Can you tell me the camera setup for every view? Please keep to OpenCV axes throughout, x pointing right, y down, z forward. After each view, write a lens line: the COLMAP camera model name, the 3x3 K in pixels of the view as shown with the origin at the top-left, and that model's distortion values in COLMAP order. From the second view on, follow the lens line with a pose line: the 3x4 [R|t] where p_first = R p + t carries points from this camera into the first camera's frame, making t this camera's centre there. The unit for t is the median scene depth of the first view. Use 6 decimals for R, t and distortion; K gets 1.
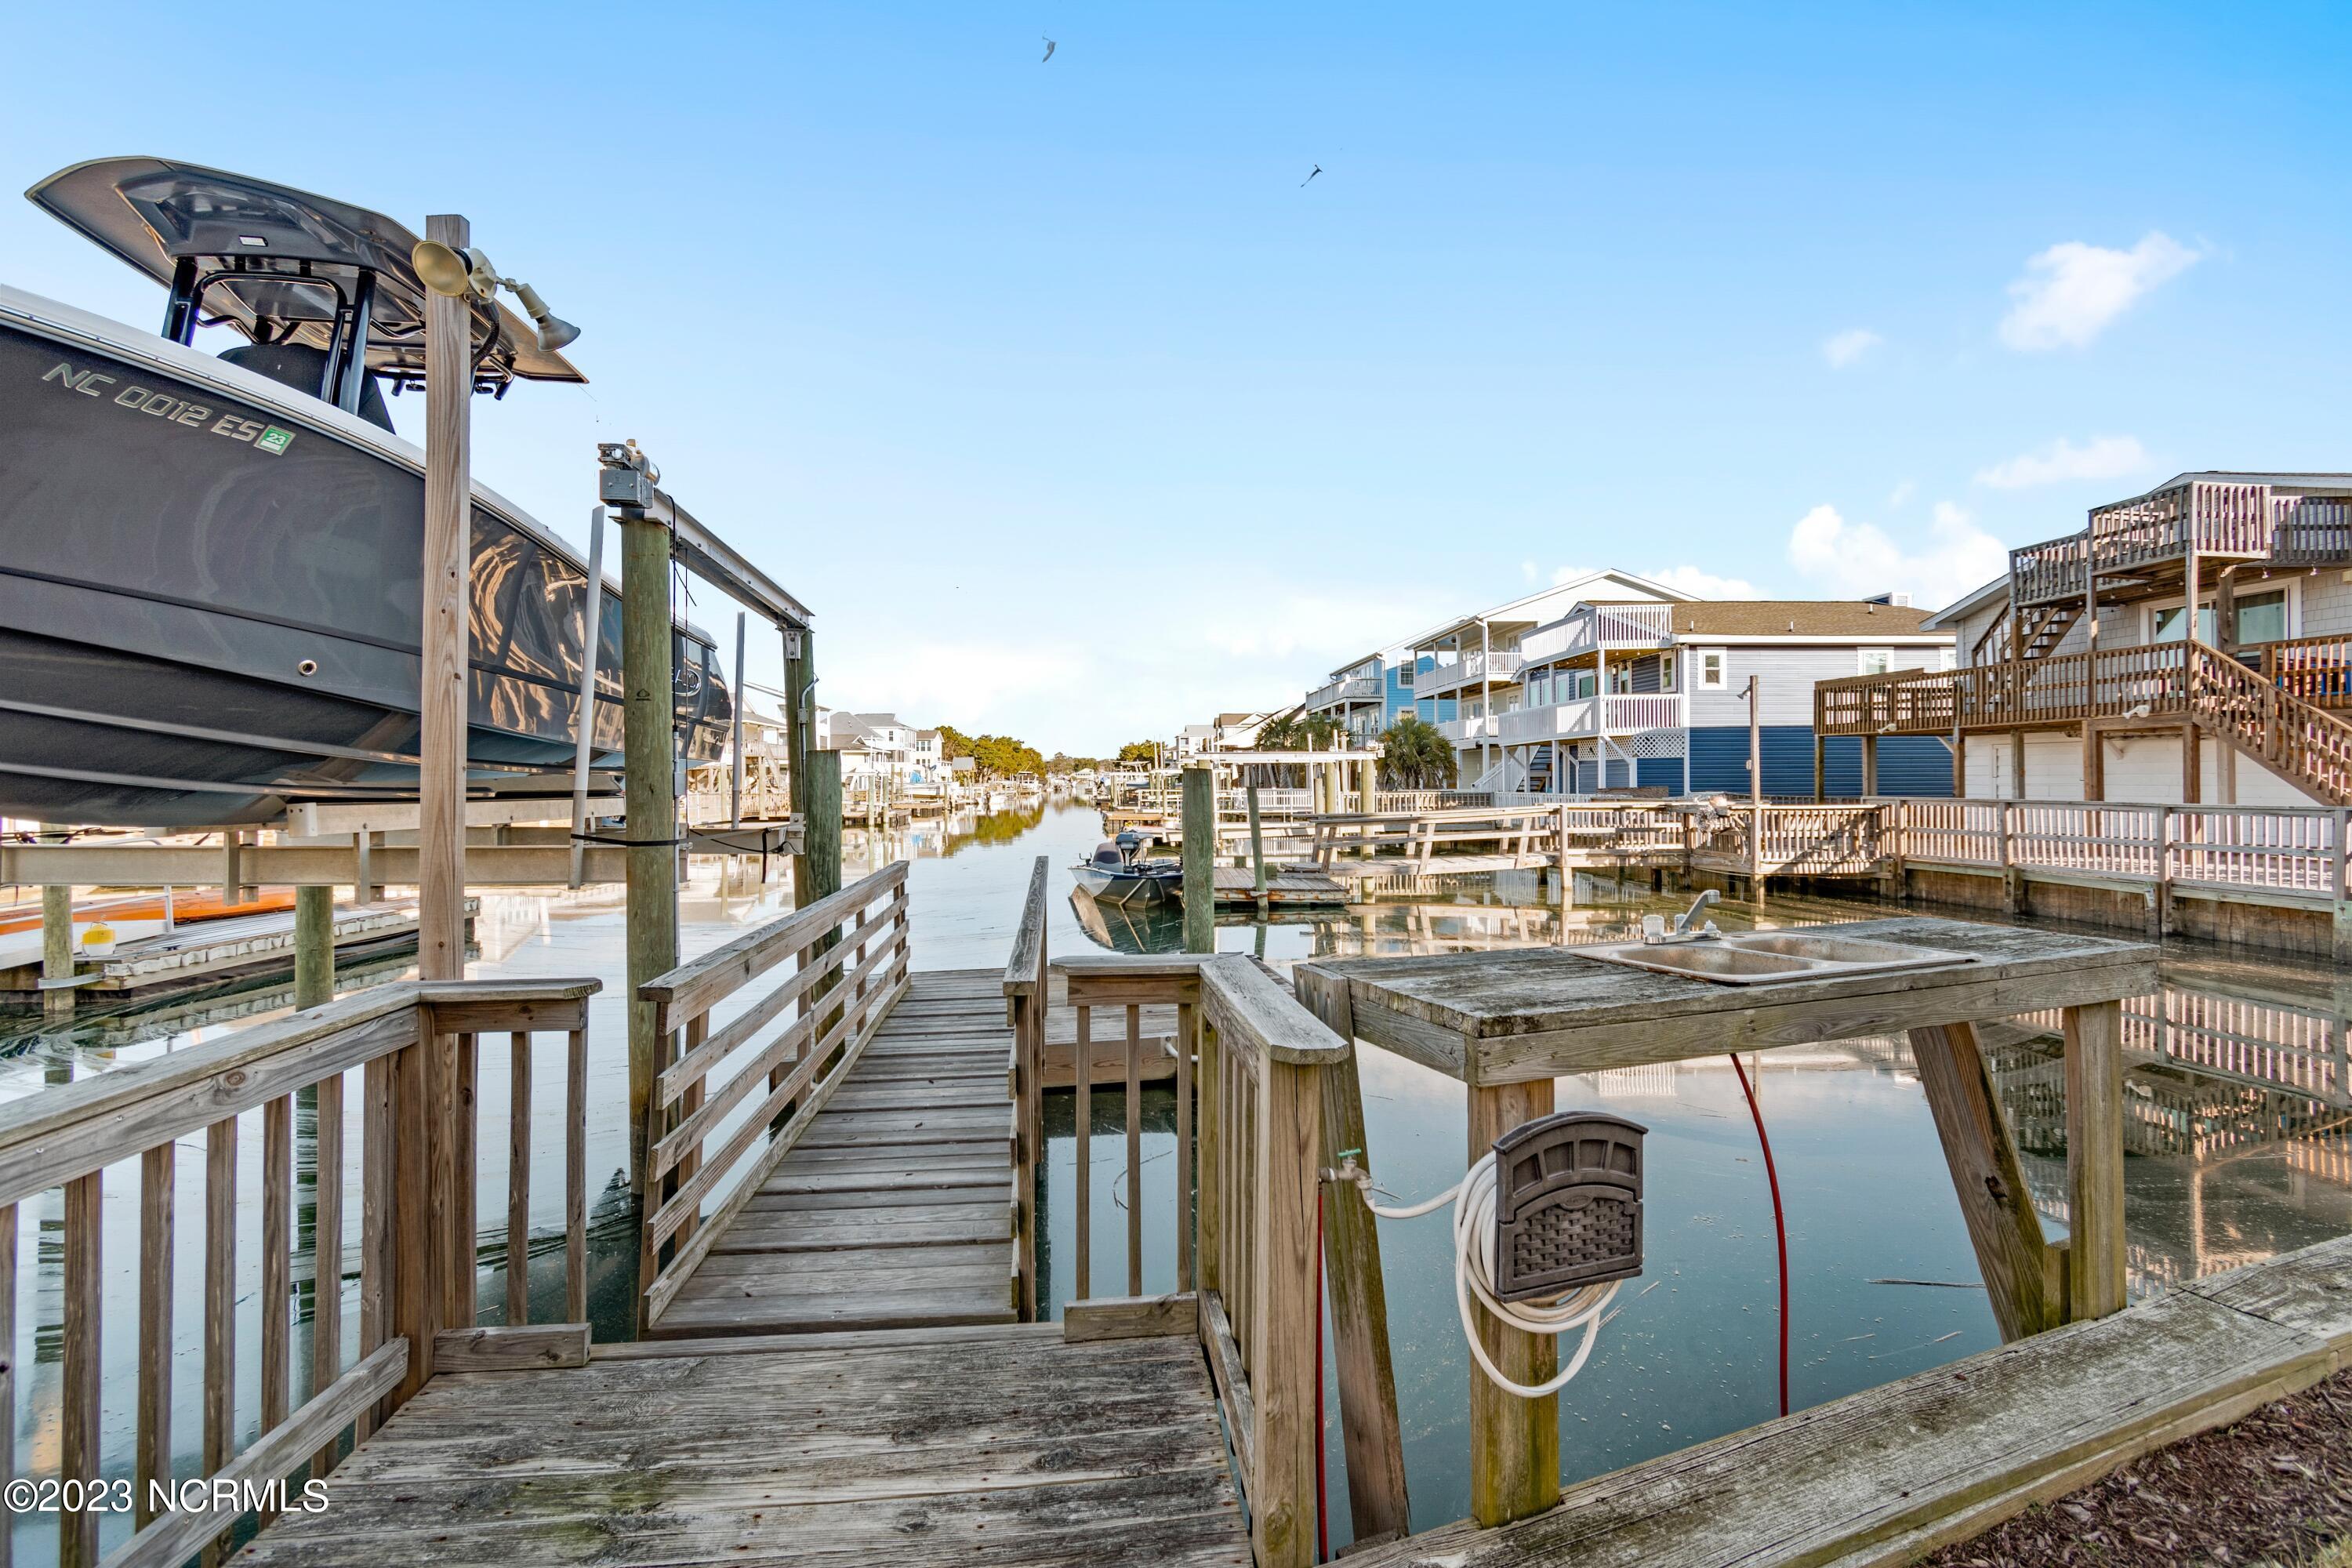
lens RADIAL K [[1033.6, 0, 1176.5], [0, 1033.6, 777.2], [0, 0, 1]] dist [0.002365, -0.000023]
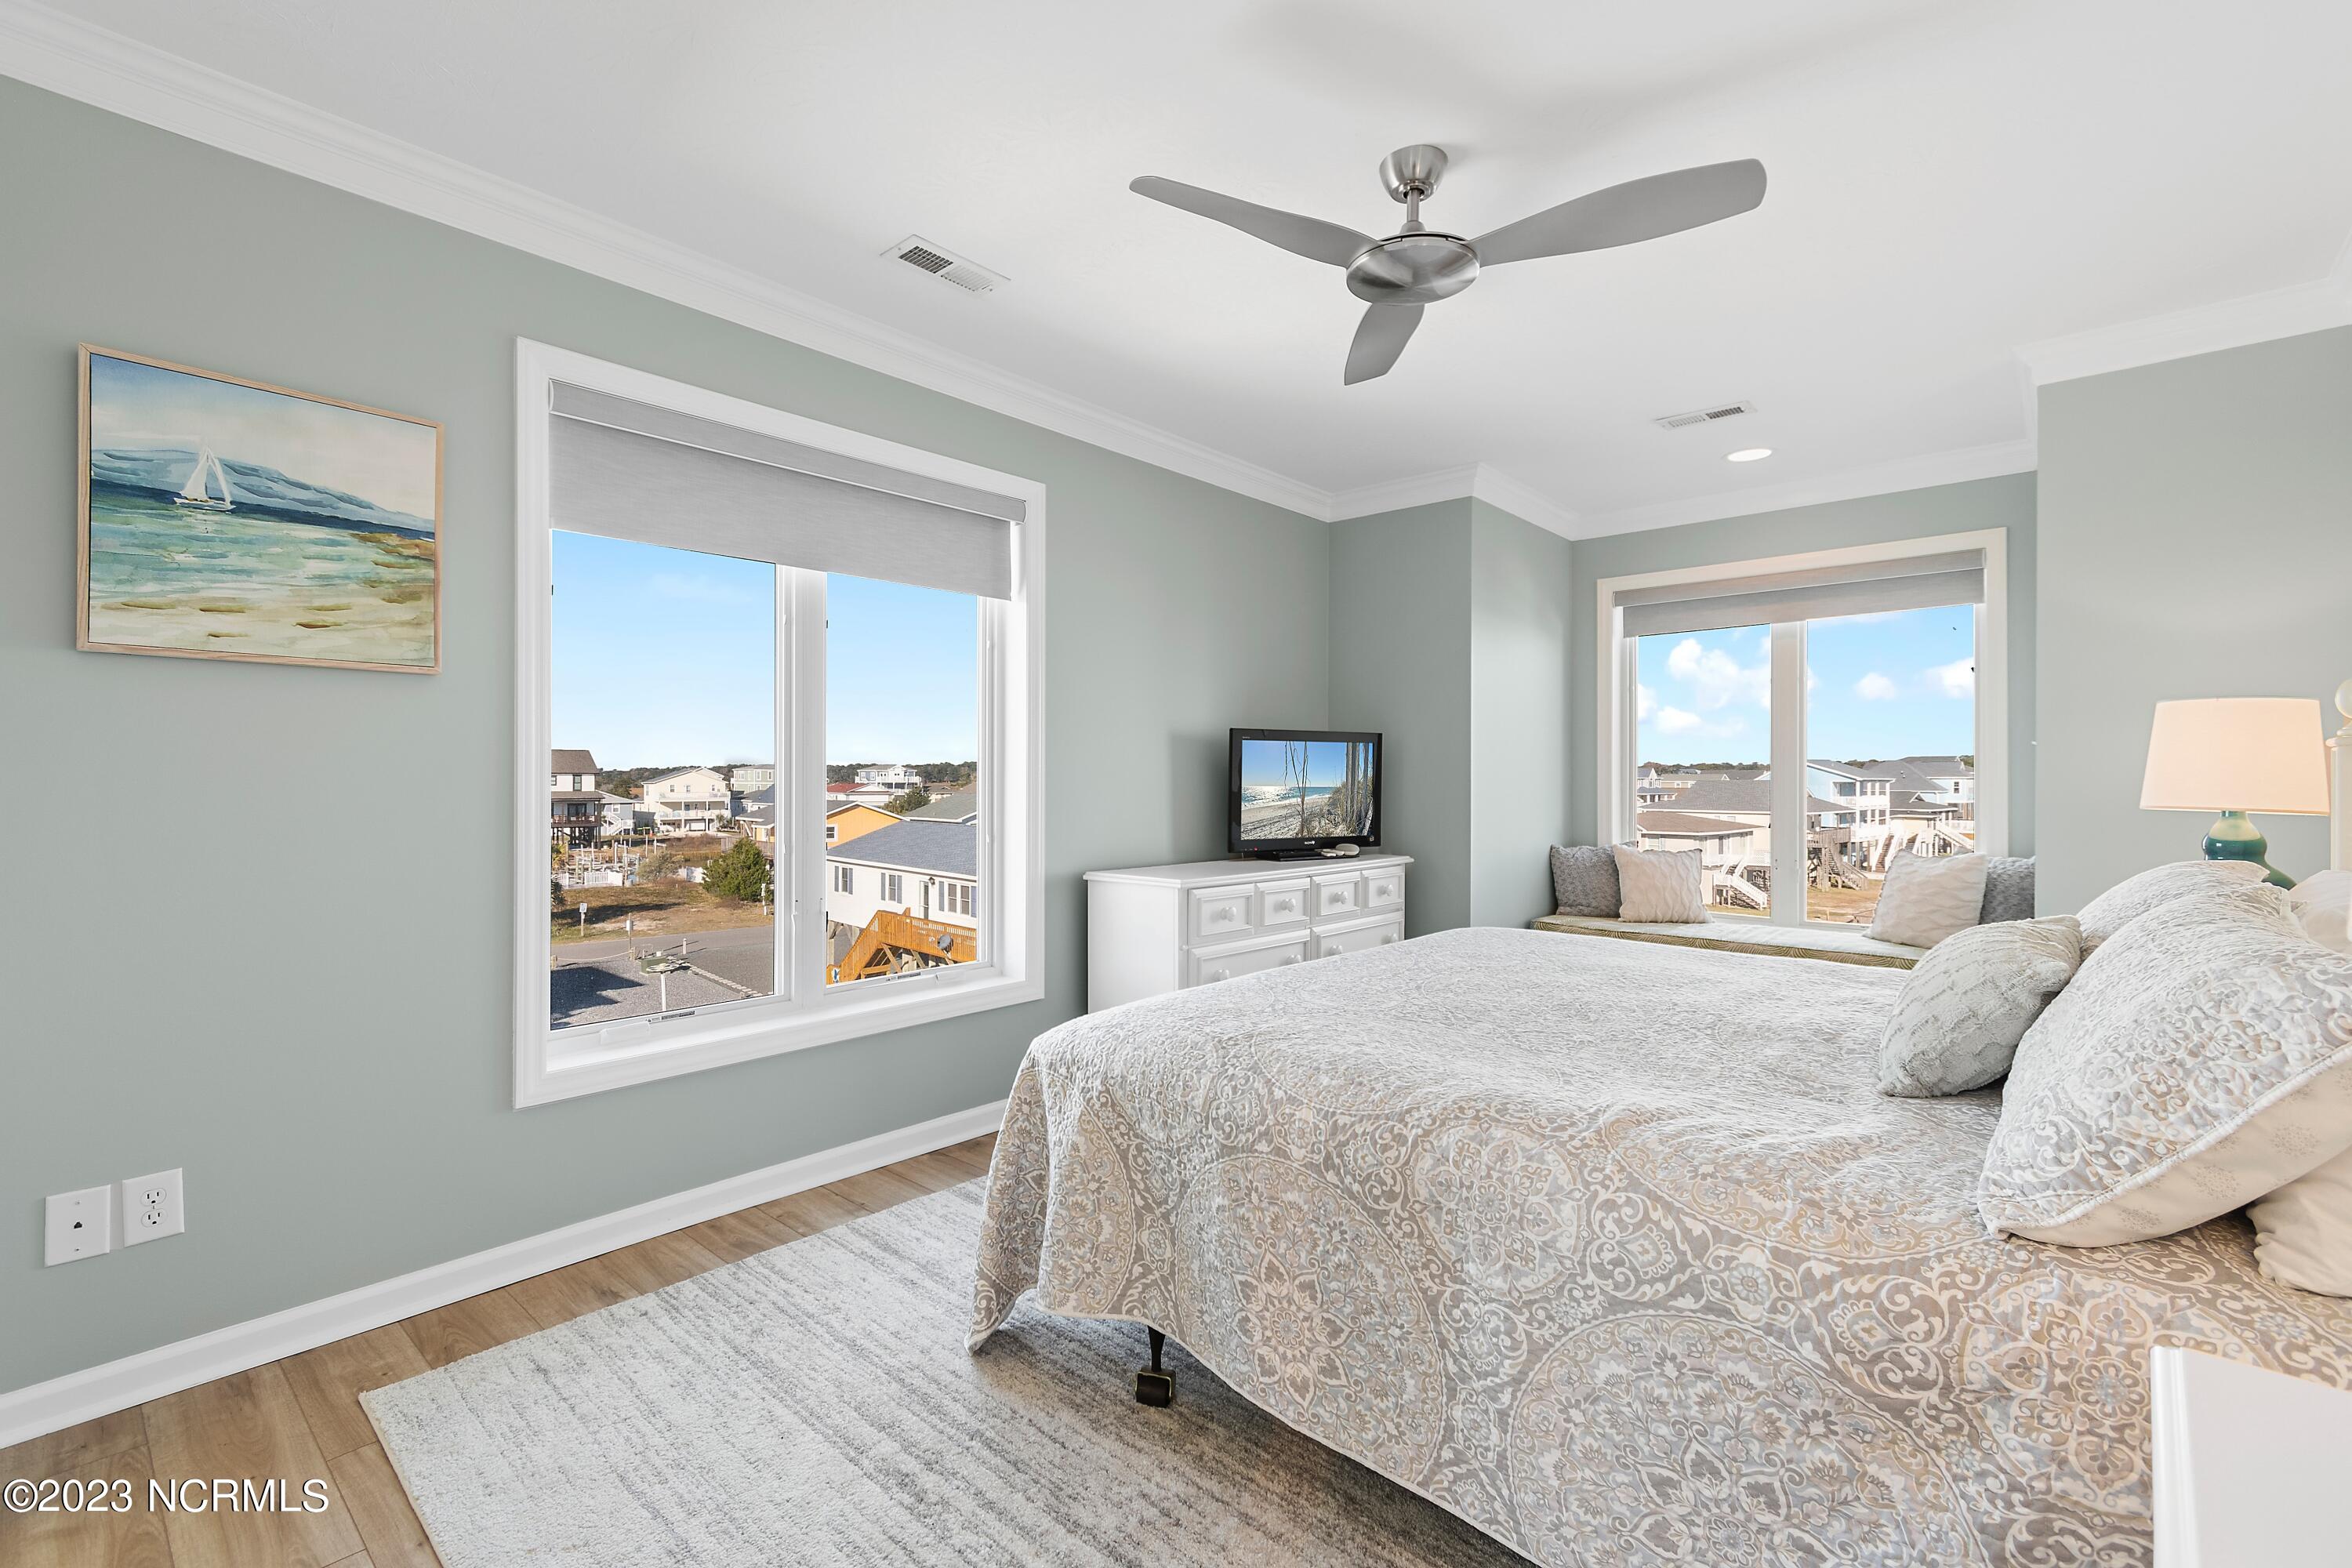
lens RADIAL K [[1035.6, 0, 1164.0], [0, 1035.6, 781.1], [0, 0, 1]] dist [-0.004583, -0.000584]
pose [[0.618493, 0.008402, -0.785746, 0.001652], [-0.003016, 0.999961, 0.008319, -0.250844], [0.785785, -0.002776, 0.618494, -0.418613]]
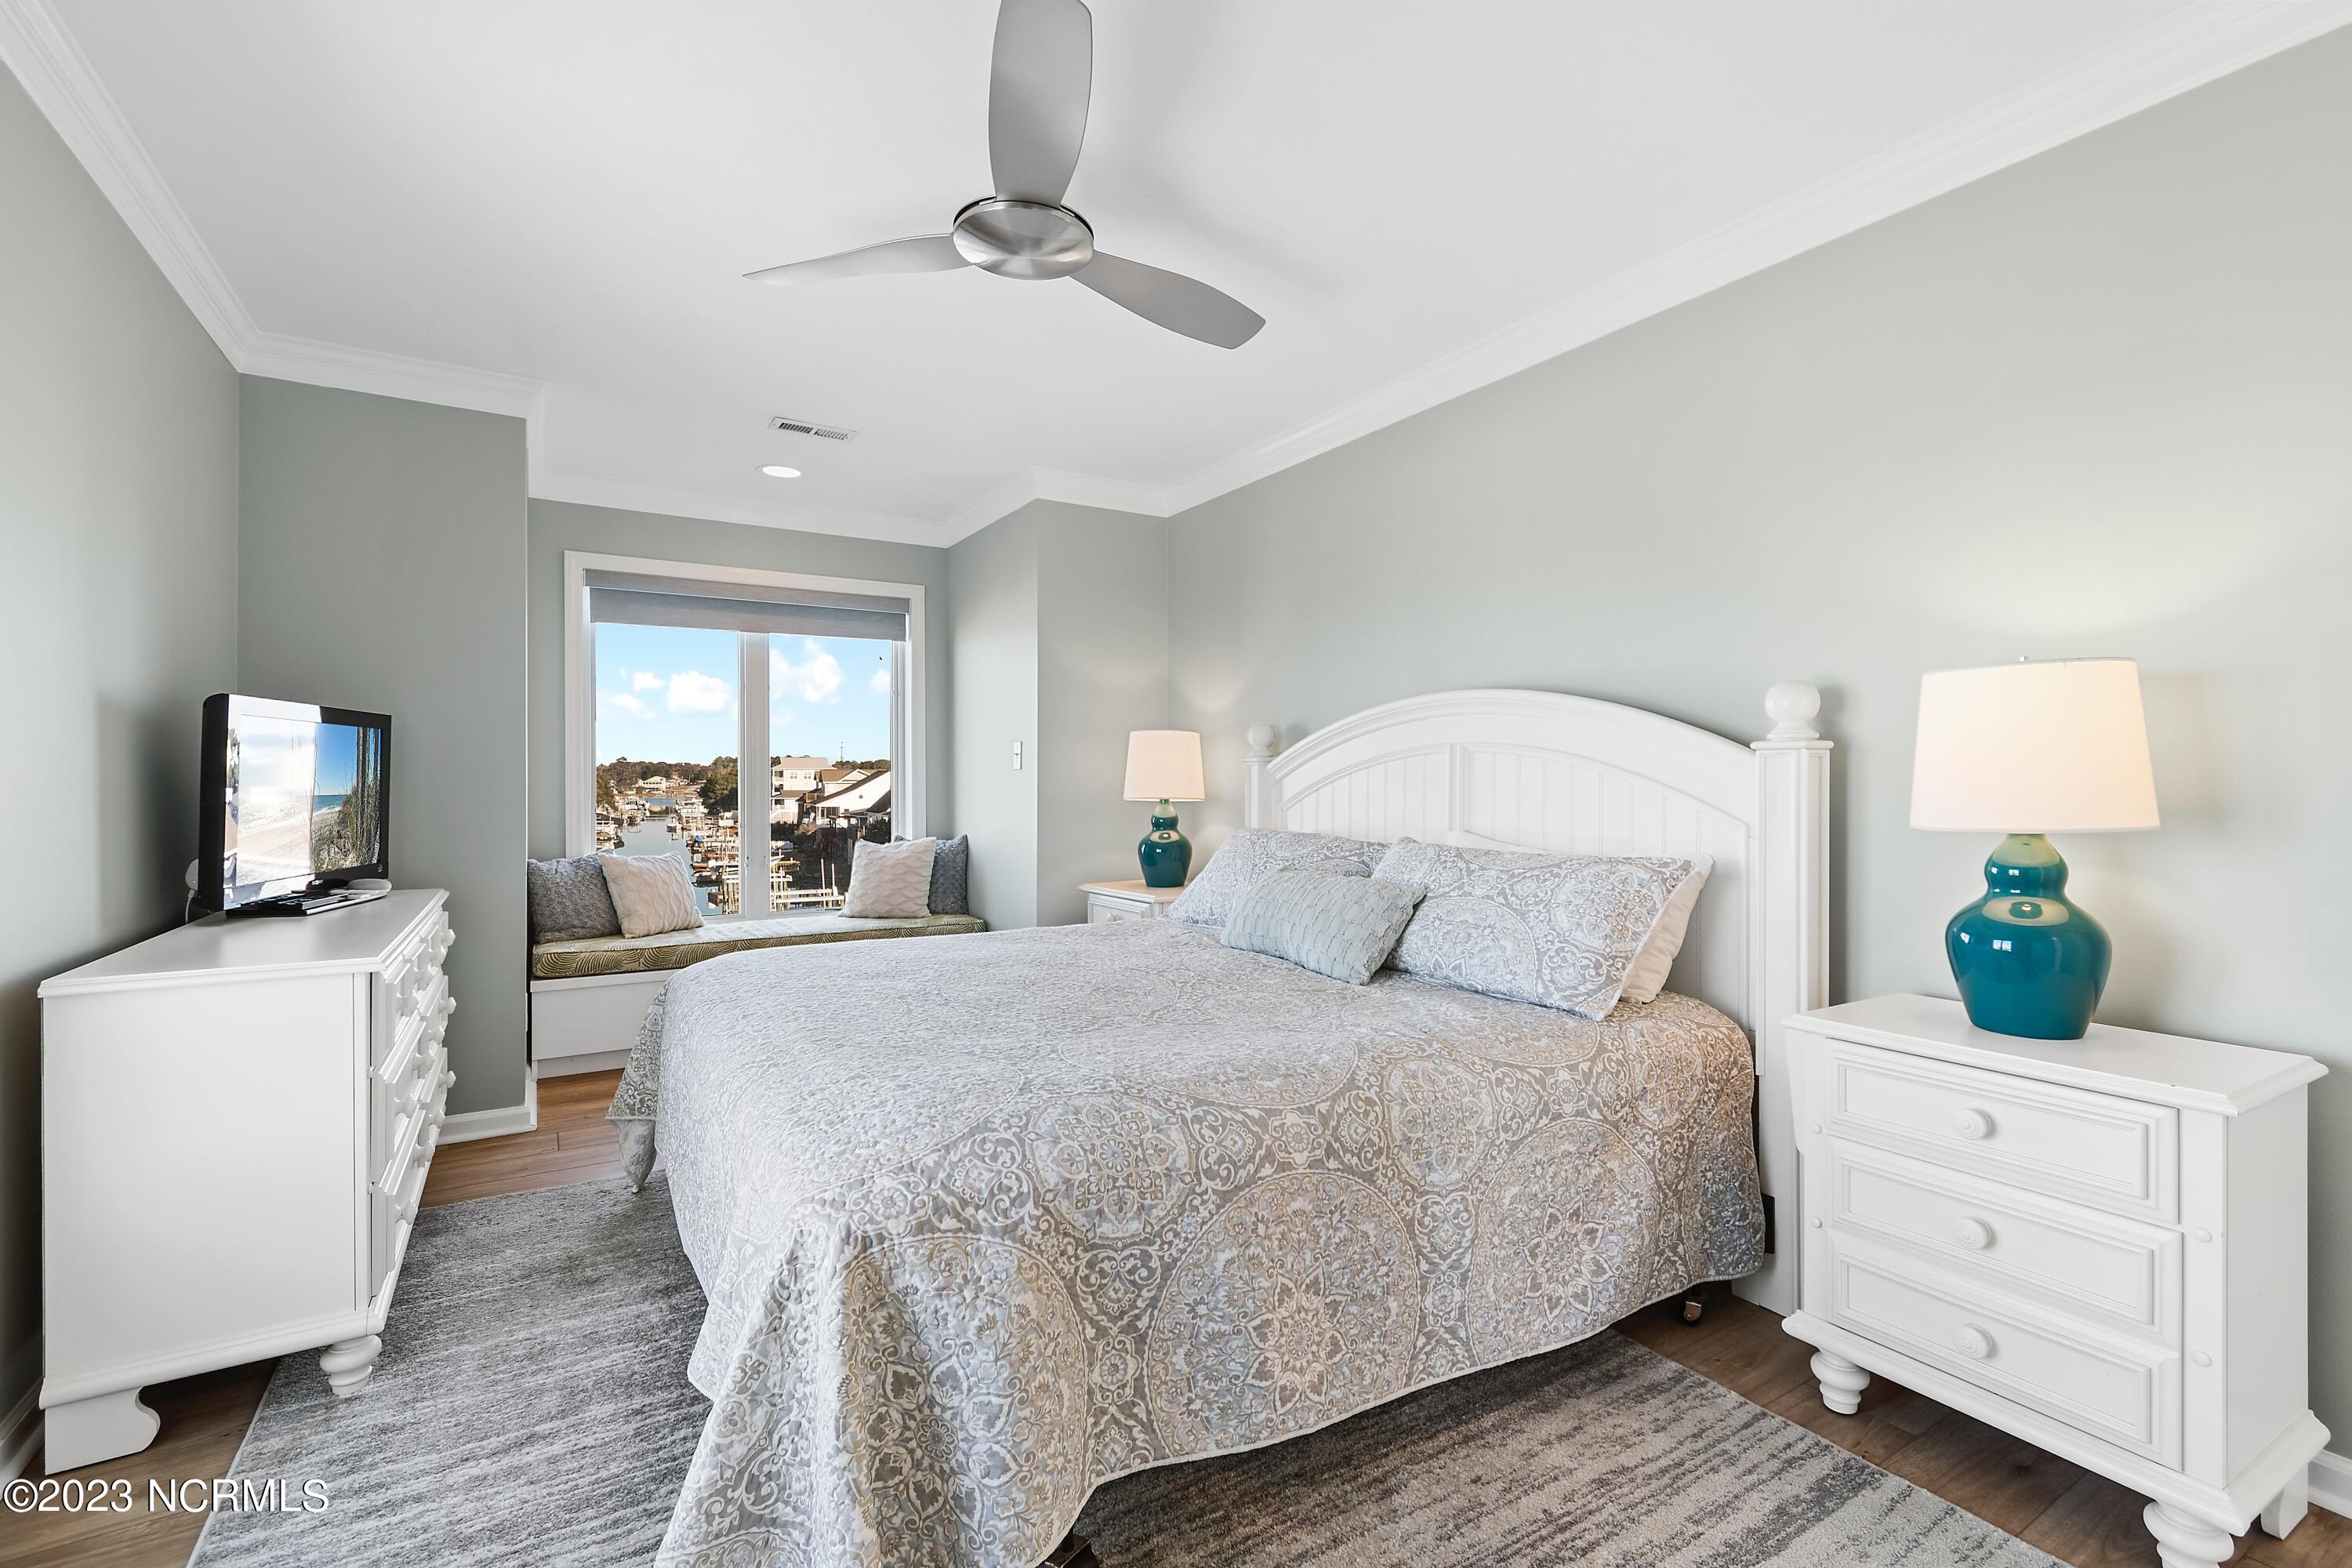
lens RADIAL K [[1028.4, 0, 1180.7], [0, 1028.4, 787.1], [0, 0, 1]] dist [0.001545, -0.001084]
pose [[0.926075, 0.003329, 0.377324, -0.062043], [-0.006223, 0.999960, 0.006451, -0.250568], [-0.377287, -0.008322, 0.926059, -0.426695]]
